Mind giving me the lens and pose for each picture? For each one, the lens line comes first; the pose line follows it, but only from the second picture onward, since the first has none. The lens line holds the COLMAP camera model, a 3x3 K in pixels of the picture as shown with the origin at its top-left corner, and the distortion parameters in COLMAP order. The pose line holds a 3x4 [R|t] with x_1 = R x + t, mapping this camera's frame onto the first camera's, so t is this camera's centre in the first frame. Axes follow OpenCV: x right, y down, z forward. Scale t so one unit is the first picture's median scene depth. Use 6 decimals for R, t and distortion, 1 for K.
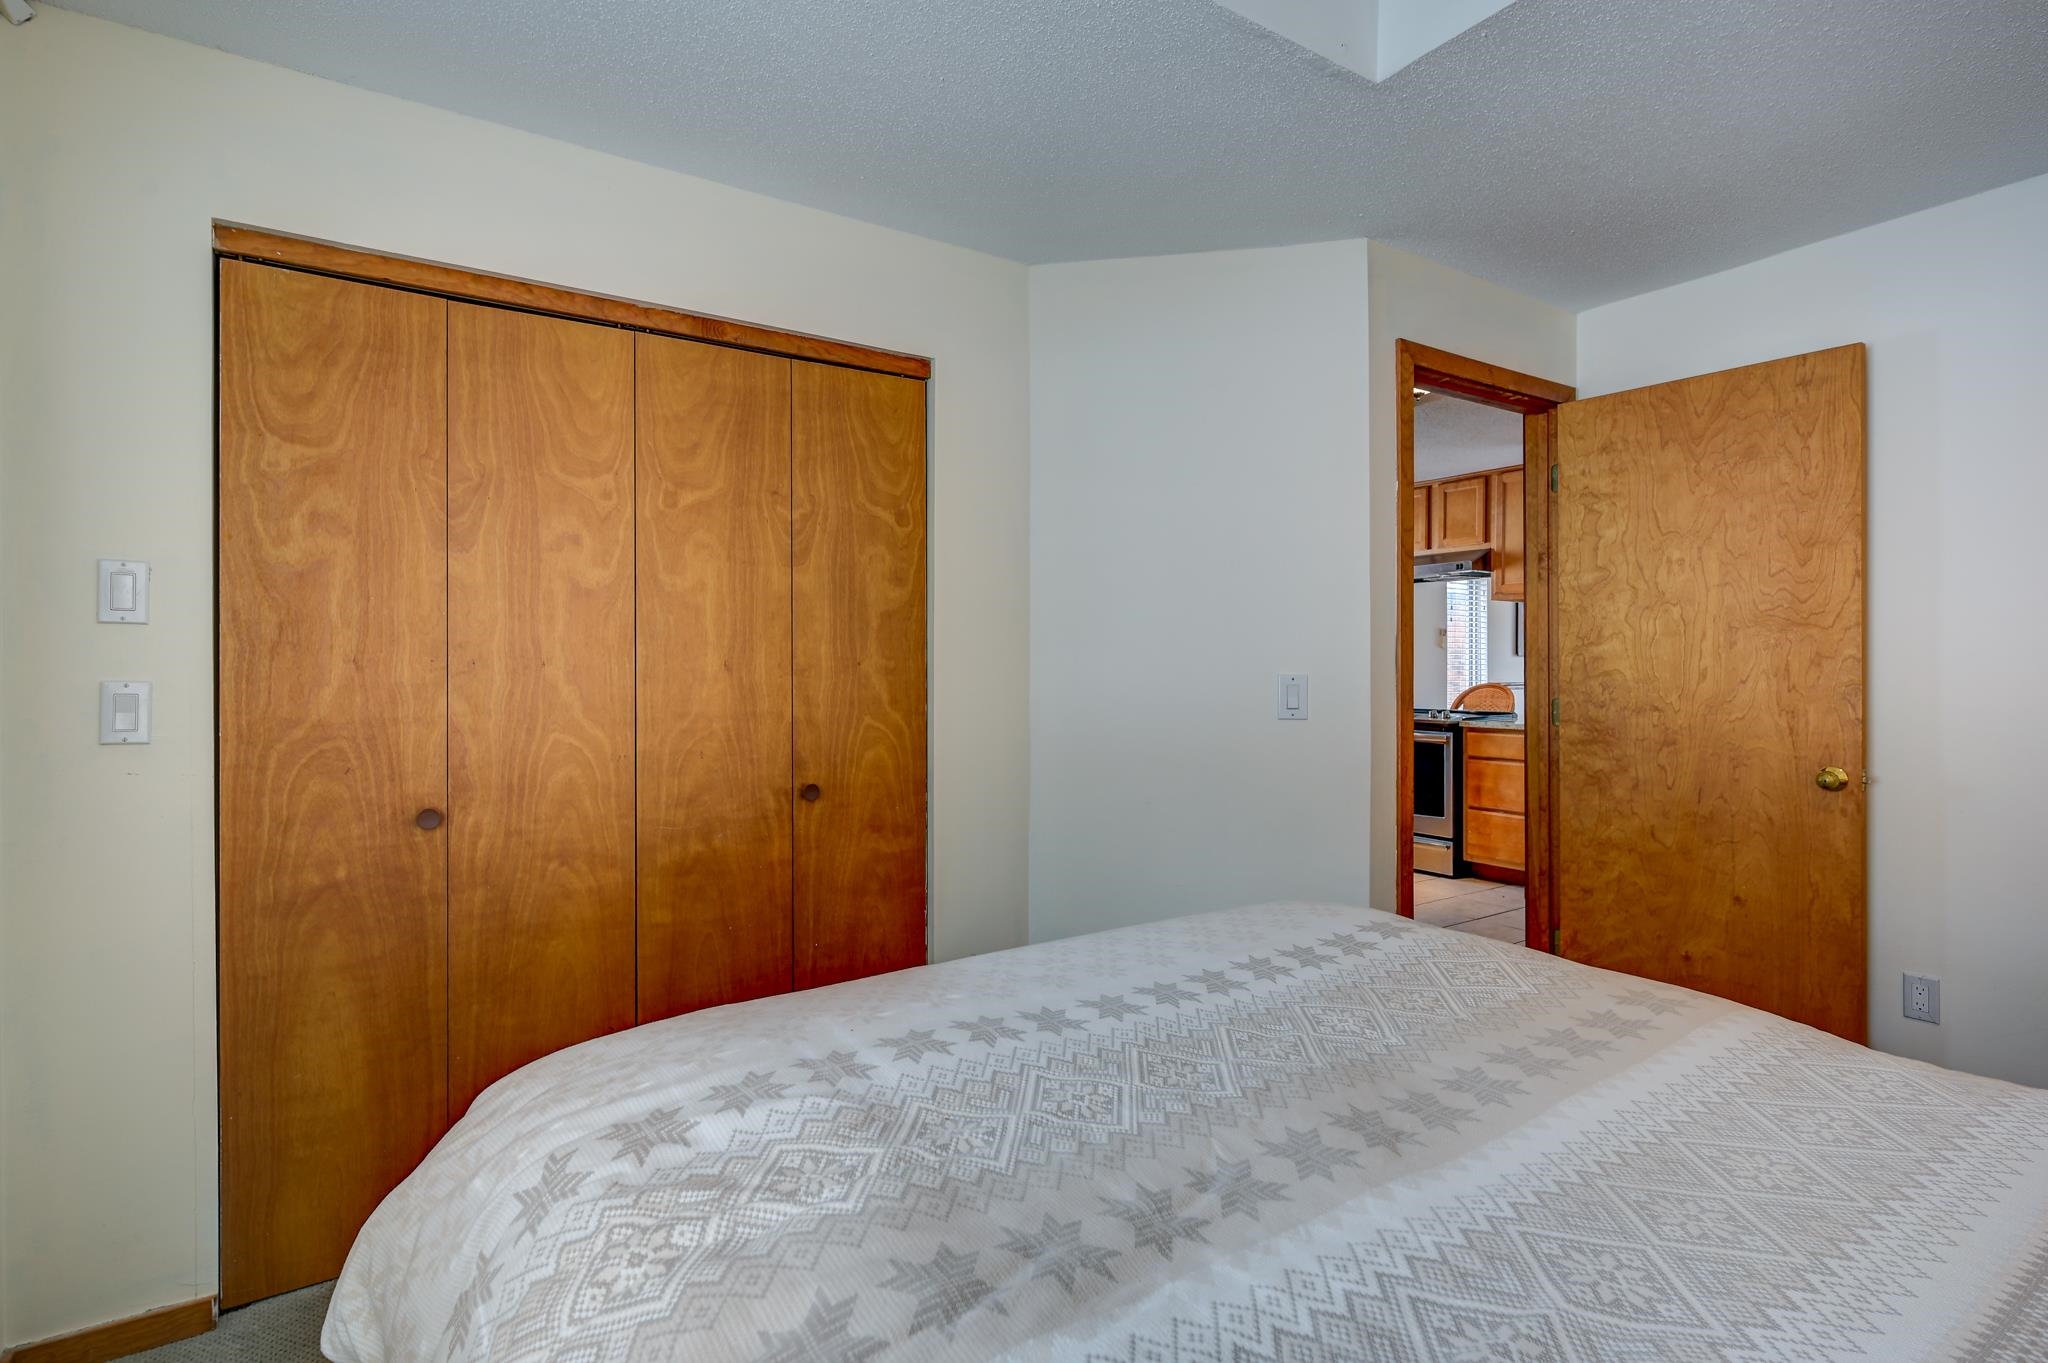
lens RADIAL K [[1023.9, 0, 1024.4], [0, 1023.9, 680.7], [0, 0, 1]] dist [-0.003713, -0.000274]
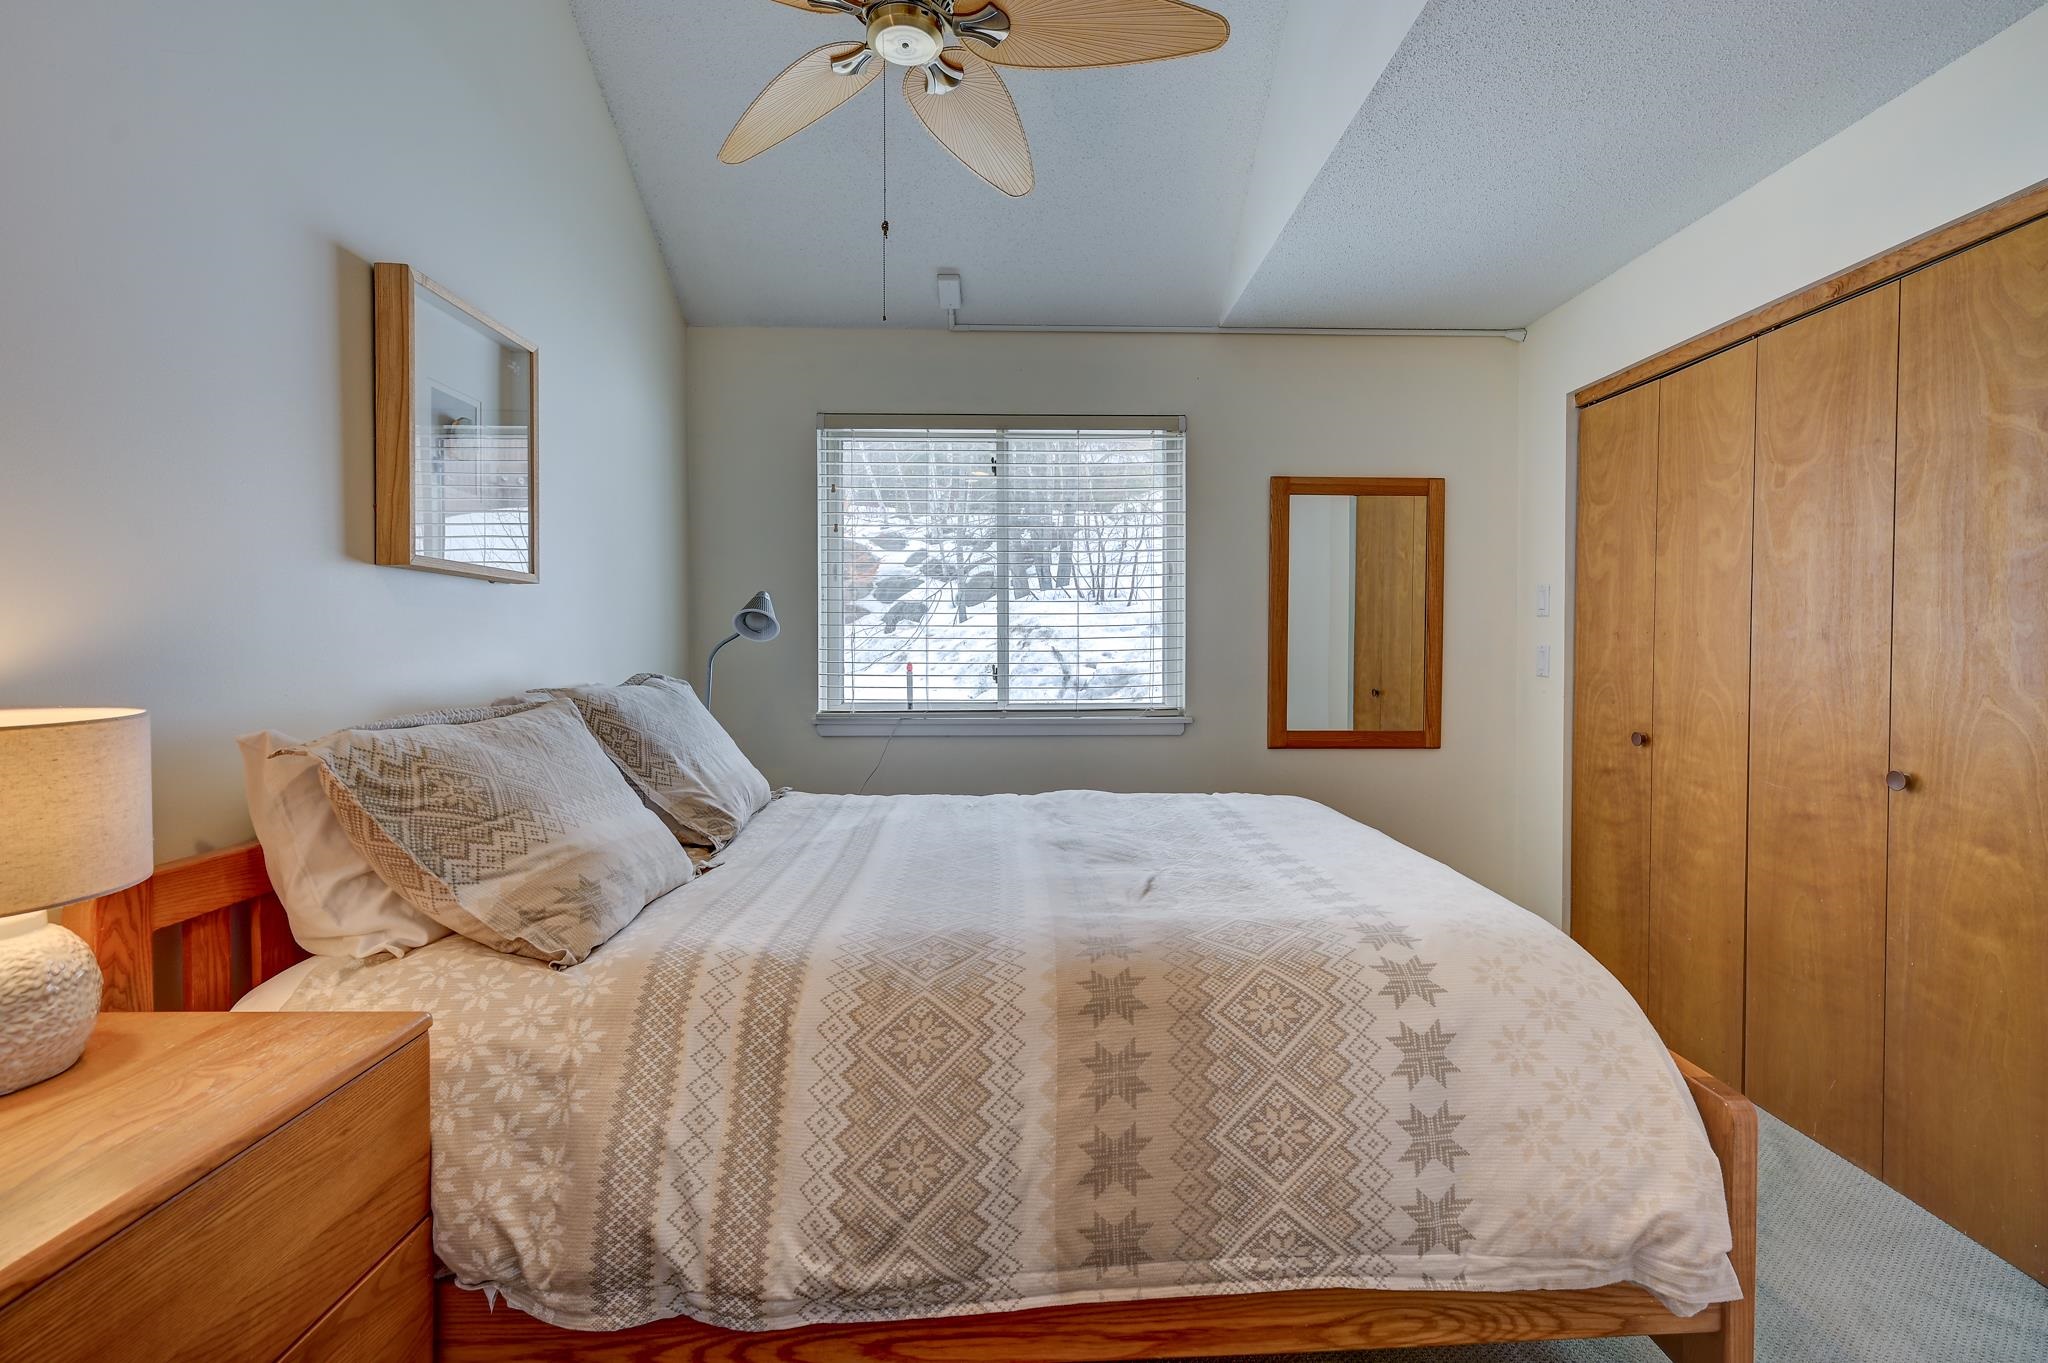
lens RADIAL K [[873.5, 0, 1027.9], [0, 873.5, 663.8], [0, 0, 1]] dist [-0.000219, -0.000013]
pose [[-0.540987, 0.026394, -0.840617, 0.841943], [-0.000571, 0.999496, 0.031750, -0.012477], [0.841031, 0.017656, -0.540699, 0.822416]]
